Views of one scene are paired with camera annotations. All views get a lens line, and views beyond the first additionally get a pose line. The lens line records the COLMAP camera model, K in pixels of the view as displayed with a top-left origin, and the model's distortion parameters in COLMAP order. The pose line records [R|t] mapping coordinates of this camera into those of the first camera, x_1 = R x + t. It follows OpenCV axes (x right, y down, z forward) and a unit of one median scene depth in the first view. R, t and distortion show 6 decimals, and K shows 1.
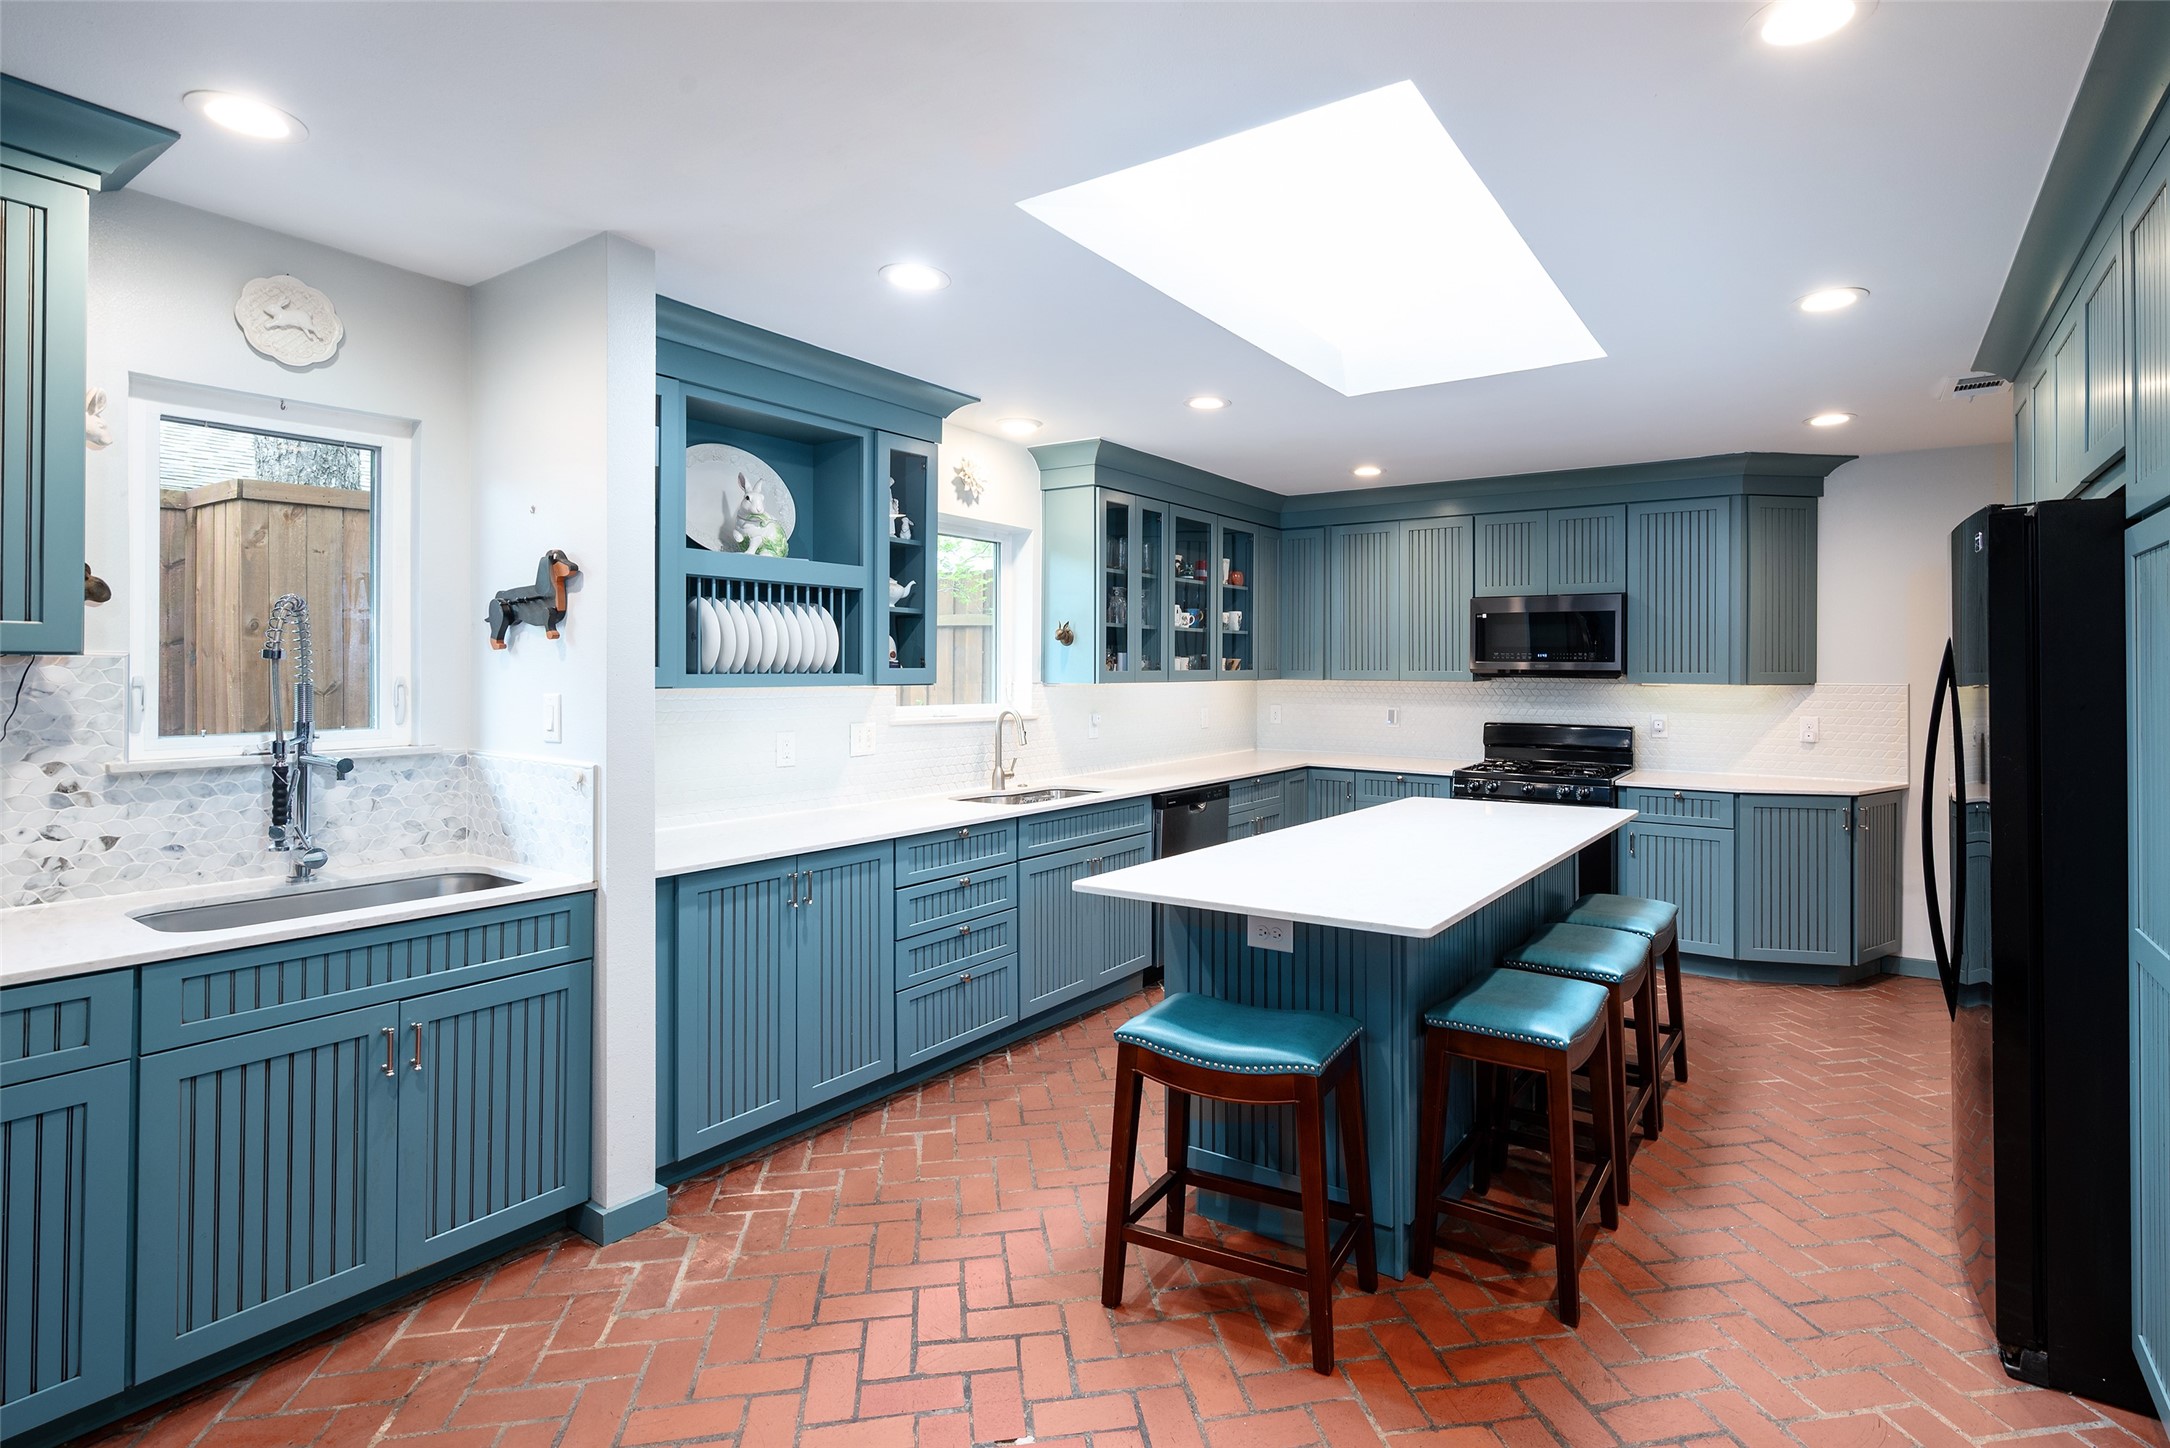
lens RADIAL K [[1083.1, 0, 1091.2], [0, 1083.1, 662.4], [0, 0, 1]] dist [-0.002345, -0.000756]
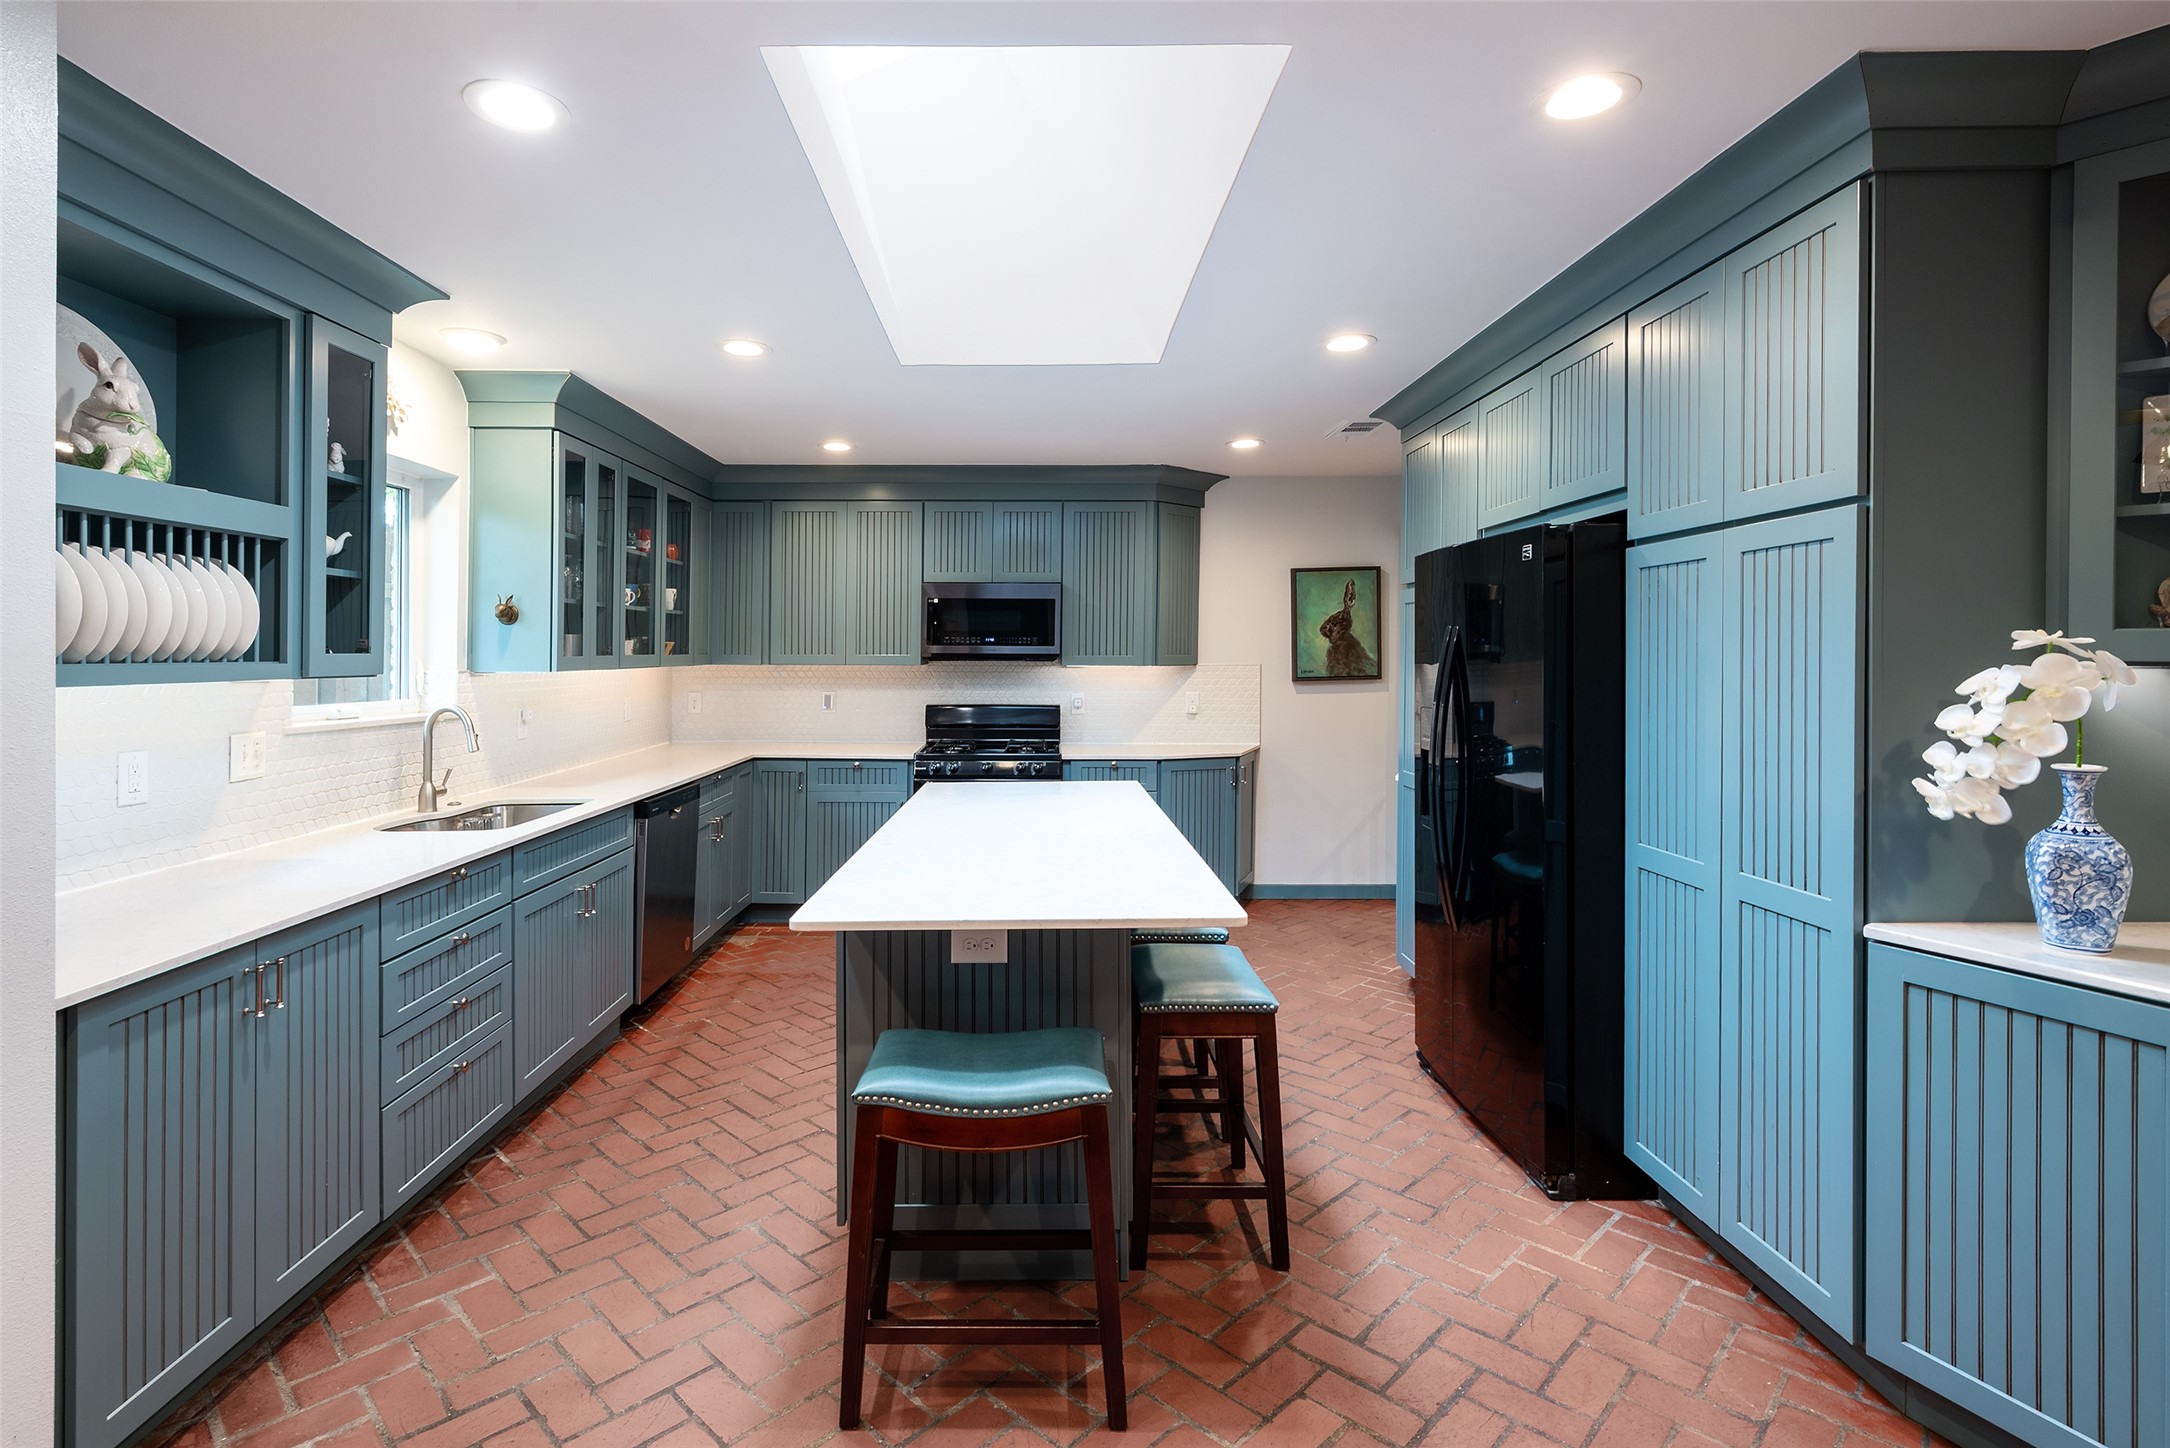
lens RADIAL K [[1088.1, 0, 1031.6], [0, 1088.1, 653.9], [0, 0, 1]] dist [-0.000641, -0.000091]
pose [[0.822051, -0.003039, 0.569406, -0.217792], [-0.000912, 0.999977, 0.006654, 0.000375], [-0.569414, -0.005989, 0.822029, 0.157785]]
